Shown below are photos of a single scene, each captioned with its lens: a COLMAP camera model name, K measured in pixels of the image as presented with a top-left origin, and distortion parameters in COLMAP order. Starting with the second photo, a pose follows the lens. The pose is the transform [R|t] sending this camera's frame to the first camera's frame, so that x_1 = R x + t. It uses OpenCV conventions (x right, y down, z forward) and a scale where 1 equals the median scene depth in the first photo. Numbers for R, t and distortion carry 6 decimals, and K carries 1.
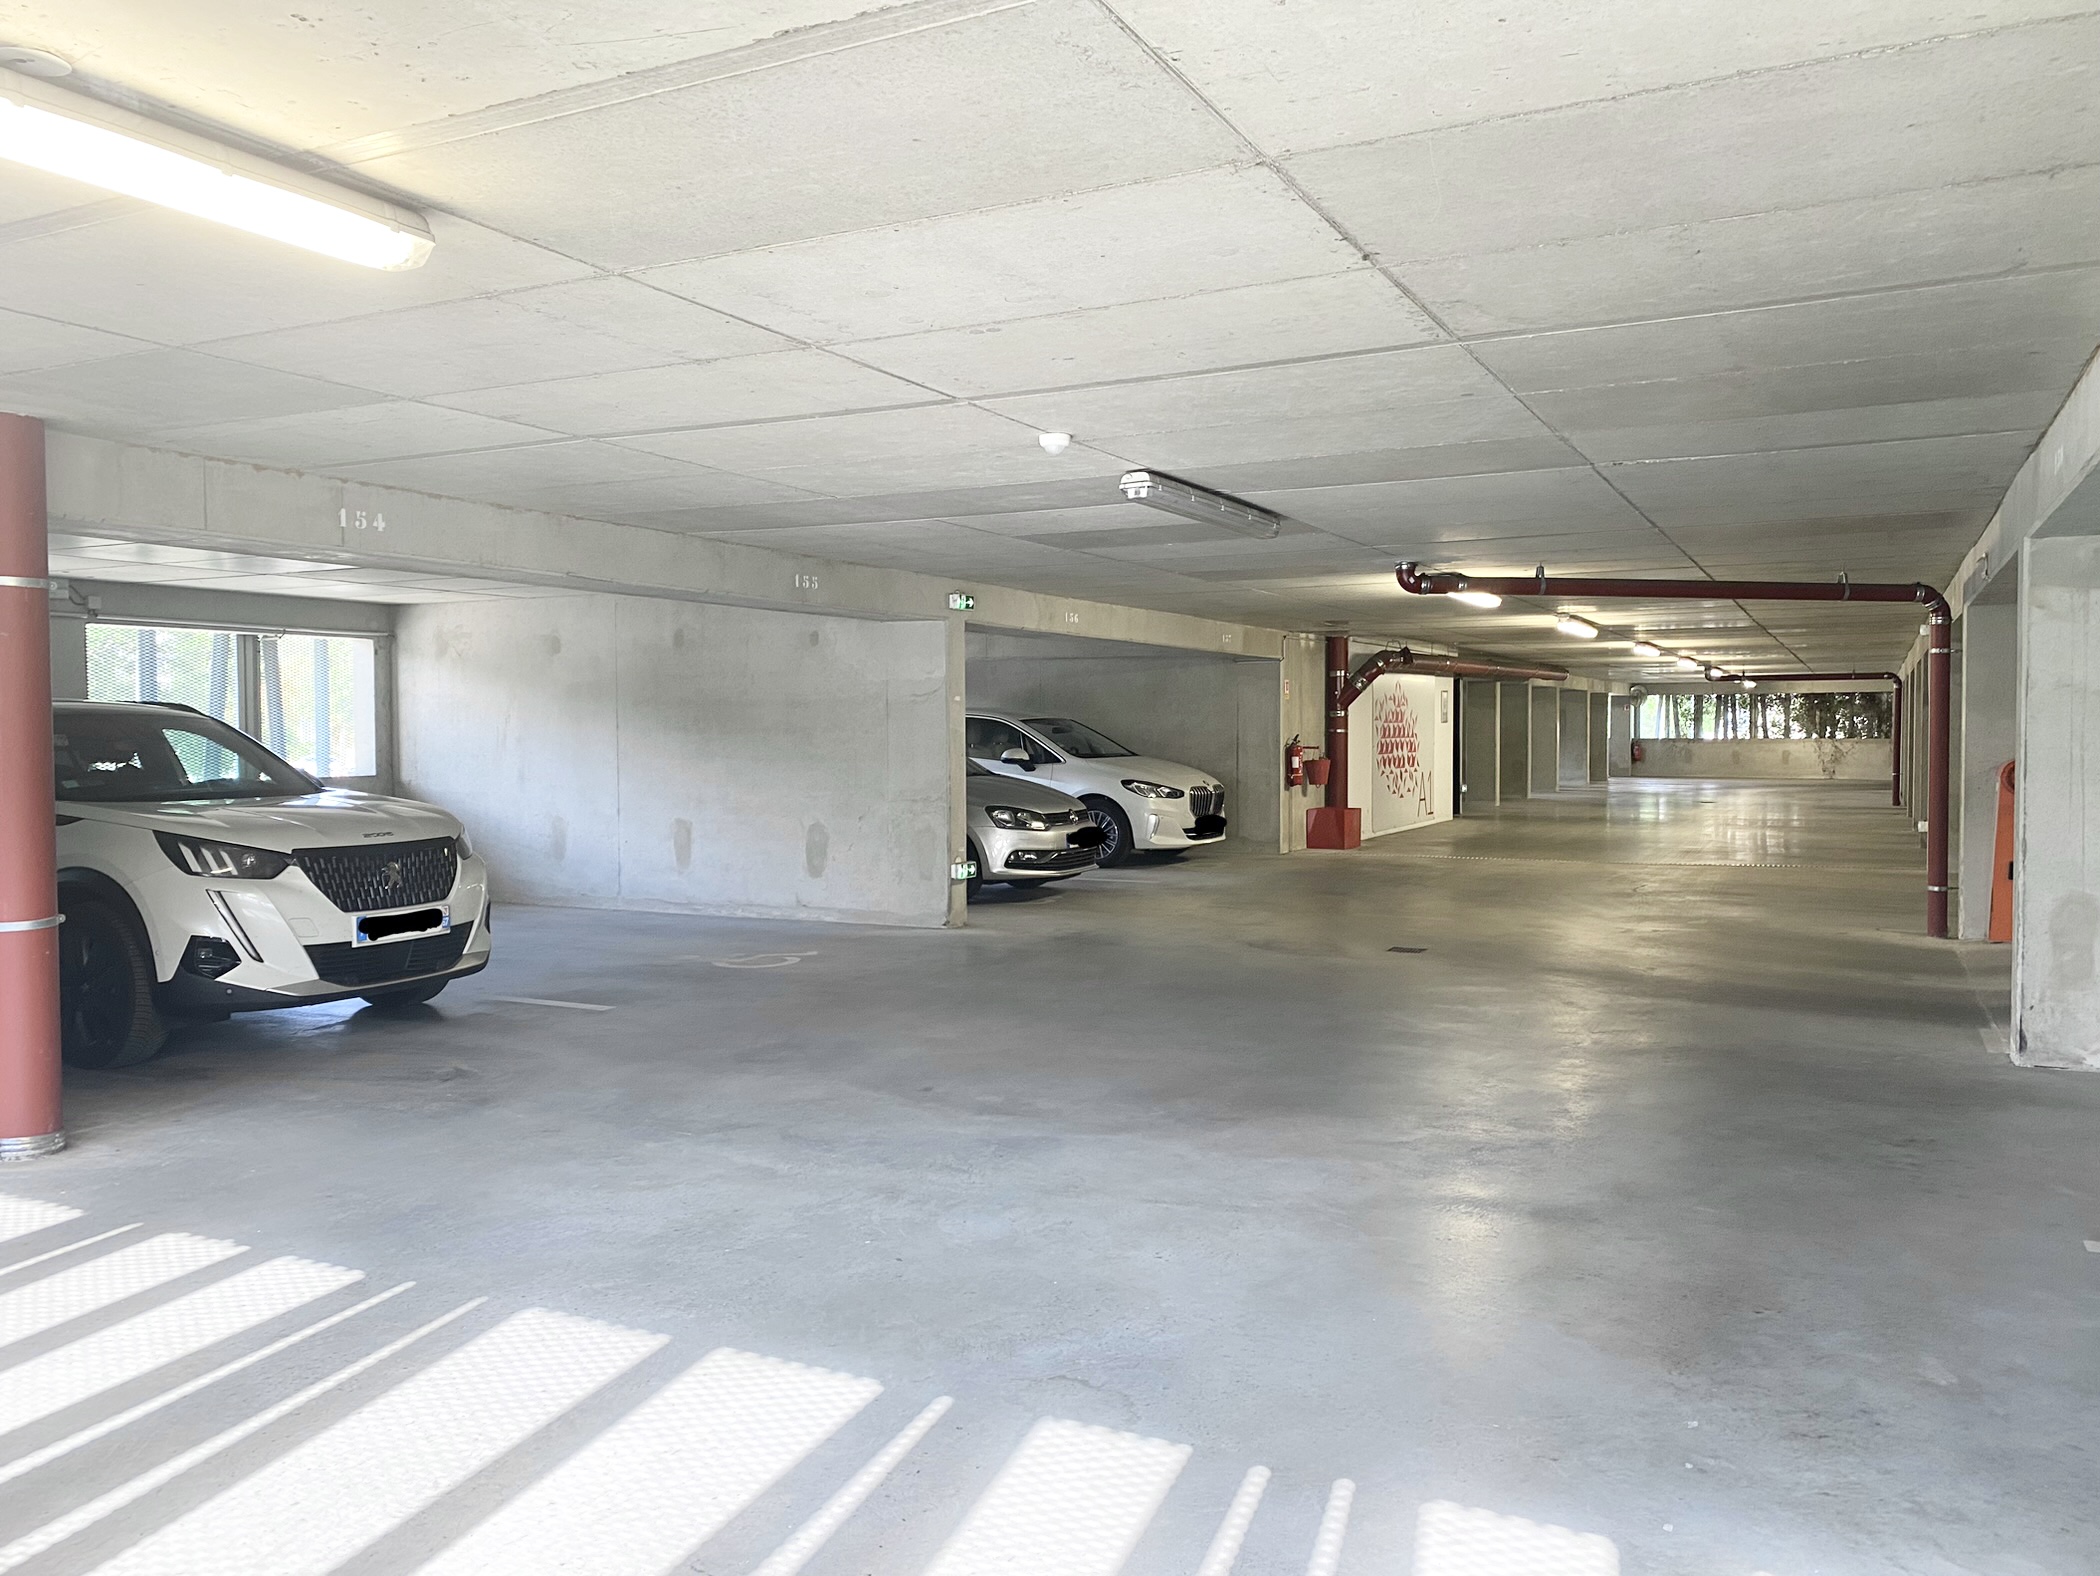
lens RADIAL K [[1602.0, 0, 1050.0], [0, 1602.0, 788.0], [0, 0, 1]] dist [0.001280, -0.001515]
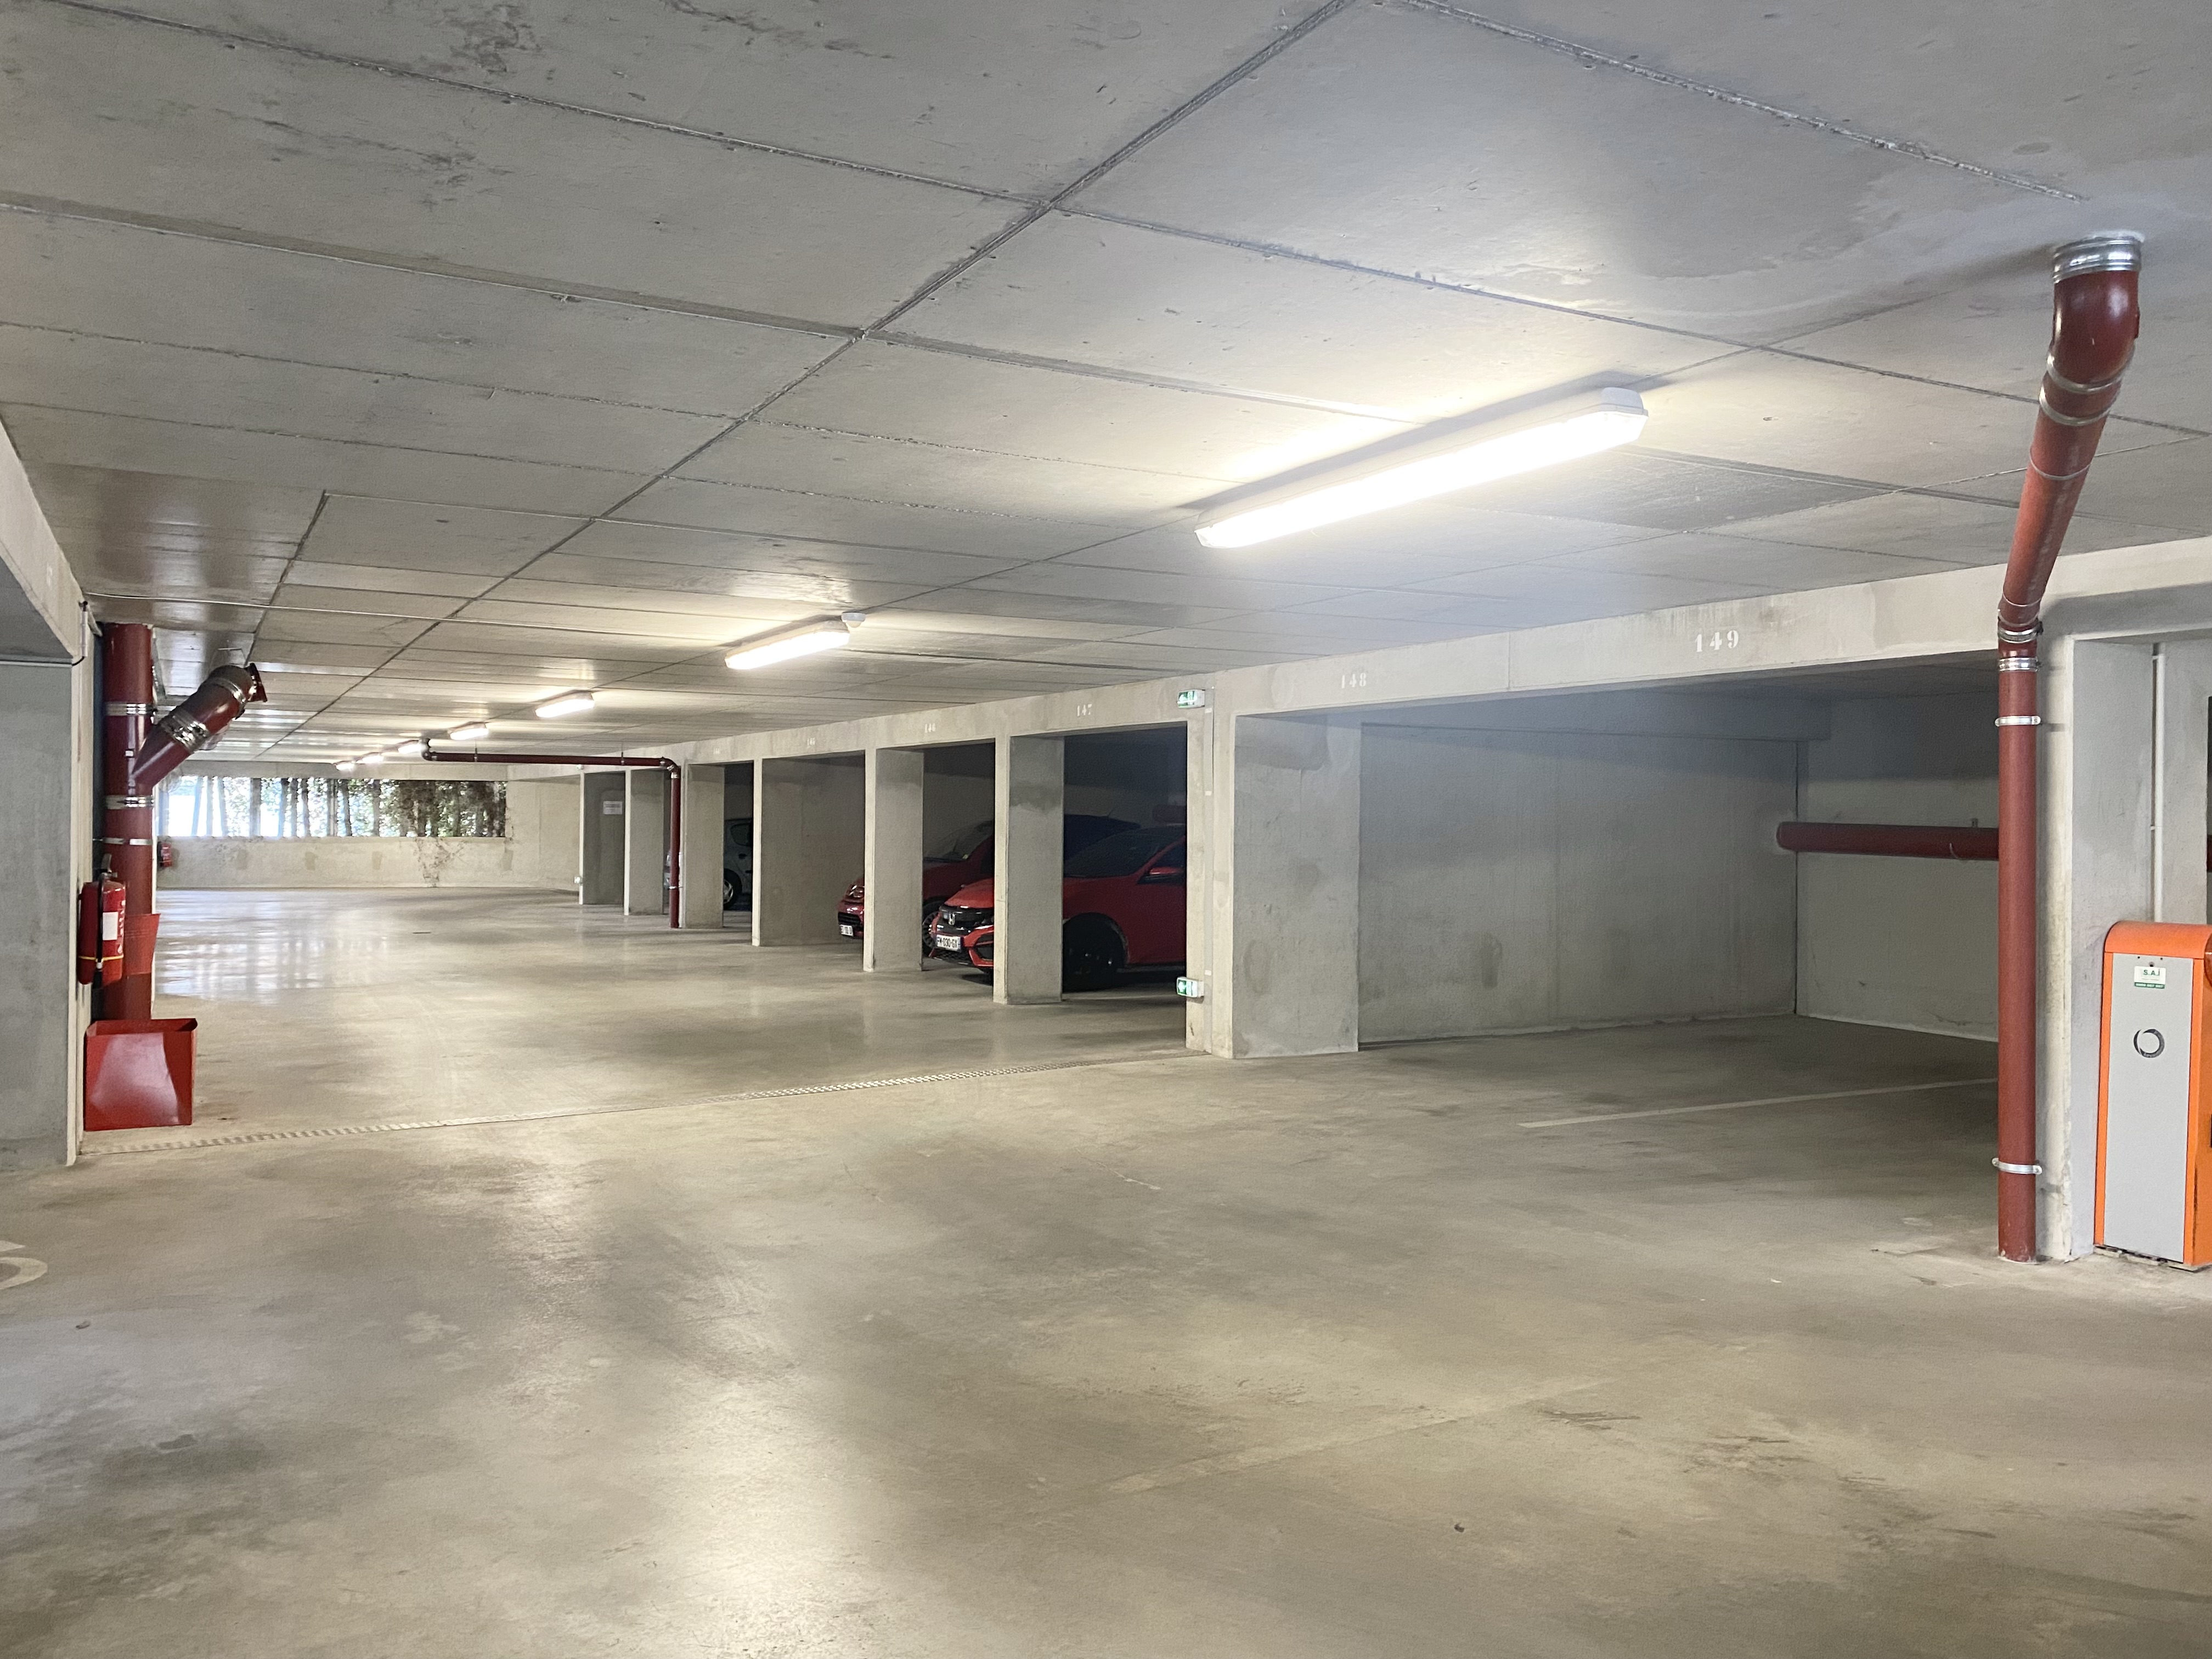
lens RADIAL K [[1687.5, 0, 1106.0], [0, 1687.5, 829.5], [0, 0, 1]] dist [0.001280, -0.001515]
pose [[0.565601, 0.004400, 0.824667, -0.021256], [0.020123, 0.999614, -0.019135, -0.011430], [-0.824433, 0.027417, 0.565295, 0.238925]]
